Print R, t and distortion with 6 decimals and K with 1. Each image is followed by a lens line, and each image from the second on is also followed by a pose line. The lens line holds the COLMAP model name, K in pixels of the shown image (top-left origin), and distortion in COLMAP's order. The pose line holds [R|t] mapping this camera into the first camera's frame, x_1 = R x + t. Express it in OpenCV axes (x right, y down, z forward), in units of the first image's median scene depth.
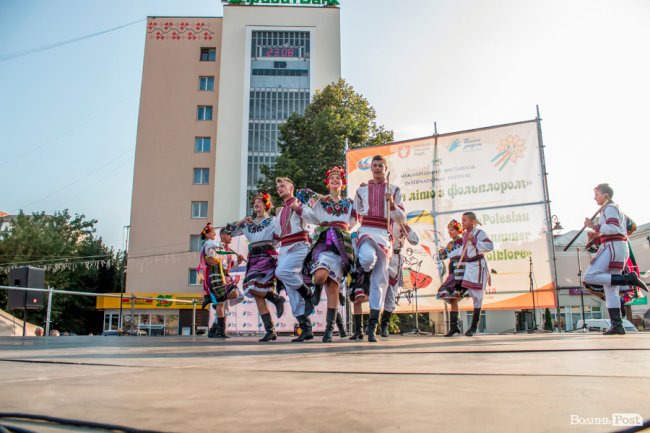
lens RADIAL K [[523.2, 0, 327.4], [0, 523.2, 204.6], [0, 0, 1]] dist [-0.135542, 0.056142]
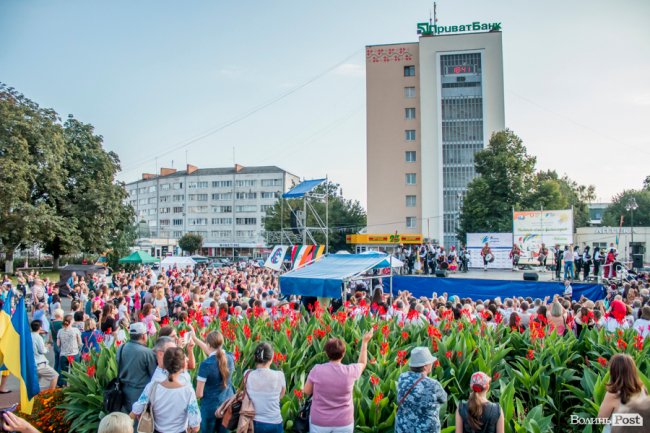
lens RADIAL K [[523.2, 0, 327.4], [0, 523.2, 204.6], [0, 0, 1]] dist [-0.135542, 0.056142]
pose [[0.956984, -0.005727, -0.290083, -0.146381], [0.053576, 0.986100, 0.157279, -0.751627], [0.285150, -0.166055, 0.943989, -2.399336]]
